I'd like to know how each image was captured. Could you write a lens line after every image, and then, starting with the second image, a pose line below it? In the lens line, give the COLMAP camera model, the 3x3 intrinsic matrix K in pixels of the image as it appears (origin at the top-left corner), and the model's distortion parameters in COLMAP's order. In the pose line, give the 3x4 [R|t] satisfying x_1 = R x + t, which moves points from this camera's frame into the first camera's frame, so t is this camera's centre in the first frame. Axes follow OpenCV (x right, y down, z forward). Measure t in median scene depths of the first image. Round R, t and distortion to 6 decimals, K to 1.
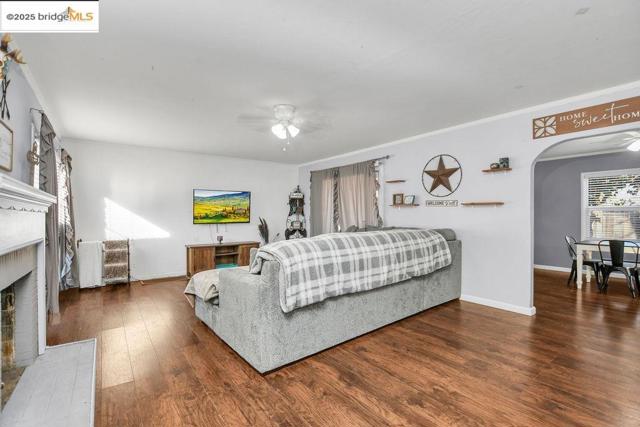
lens RADIAL K [[293.4, 0, 319.2], [0, 293.4, 214.8], [0, 0, 1]] dist [-0.024997, 0.000085]
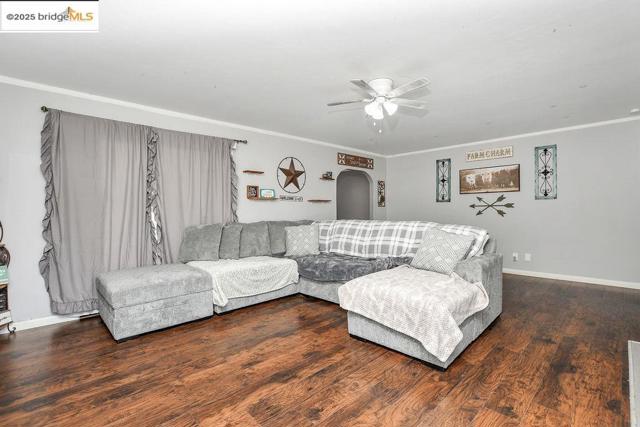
lens RADIAL K [[293.4, 0, 319.2], [0, 293.4, 214.8], [0, 0, 1]] dist [-0.024997, 0.000085]
pose [[-0.114971, -0.012691, 0.993288, -0.767127], [0.011210, 0.999838, 0.014073, 0.010215], [-0.993306, 0.012753, -0.114810, 1.027719]]
